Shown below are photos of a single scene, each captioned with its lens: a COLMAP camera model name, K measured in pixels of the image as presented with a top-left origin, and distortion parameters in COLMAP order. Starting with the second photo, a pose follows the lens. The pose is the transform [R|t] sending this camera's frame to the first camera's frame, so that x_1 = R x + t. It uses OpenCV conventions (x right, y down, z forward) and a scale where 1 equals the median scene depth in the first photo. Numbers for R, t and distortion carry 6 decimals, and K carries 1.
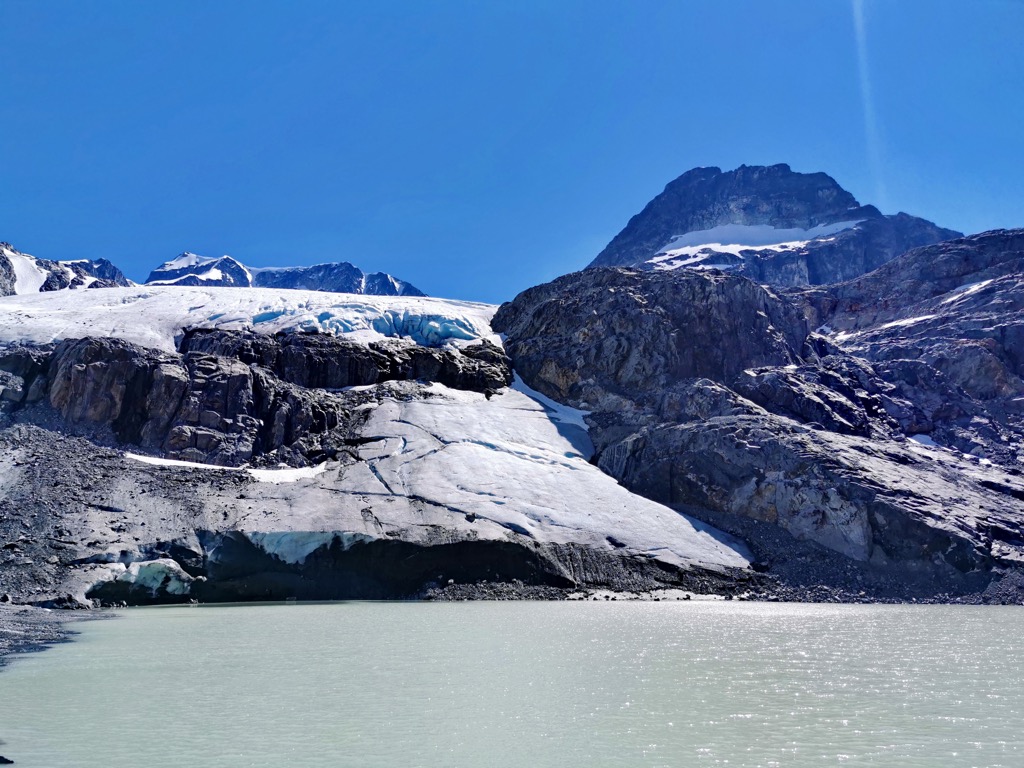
lens RADIAL K [[771.0, 0, 512.0], [0, 771.0, 384.0], [0, 0, 1]] dist [0.049633, -0.078548]
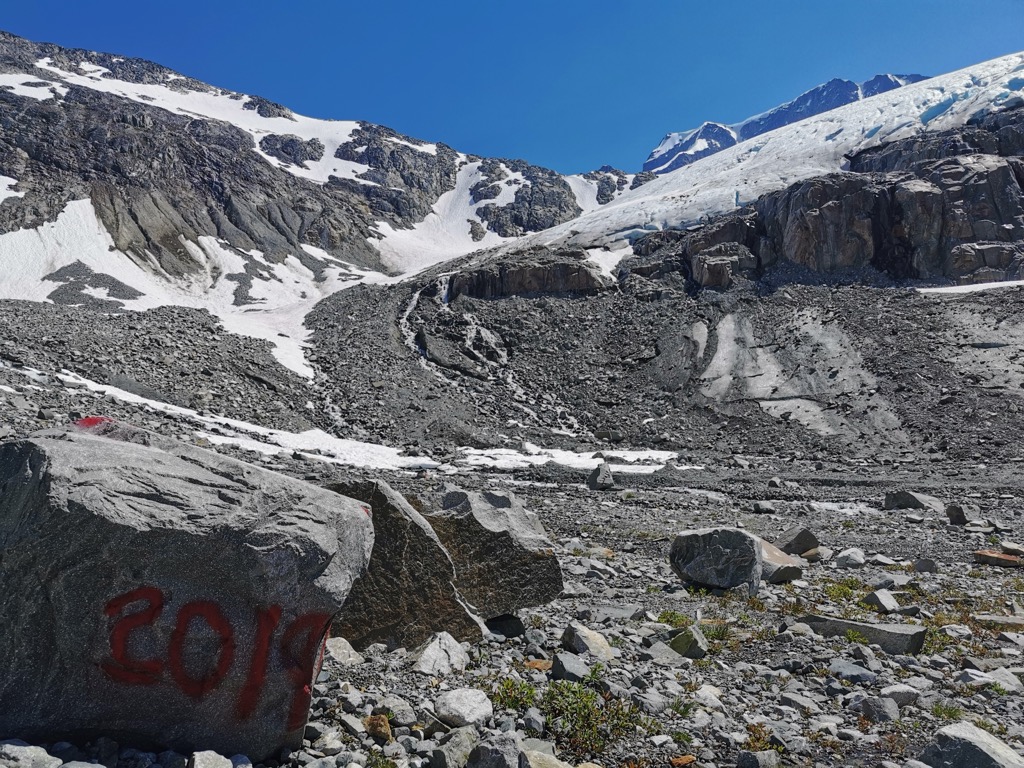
lens RADIAL K [[771.0, 0, 512.0], [0, 771.0, 384.0], [0, 0, 1]] dist [0.049633, -0.078548]
pose [[0.781106, -0.163698, -0.602558, -0.255123], [0.269208, 0.959012, 0.088442, -0.003984], [0.563382, -0.231296, 0.793160, 0.038523]]
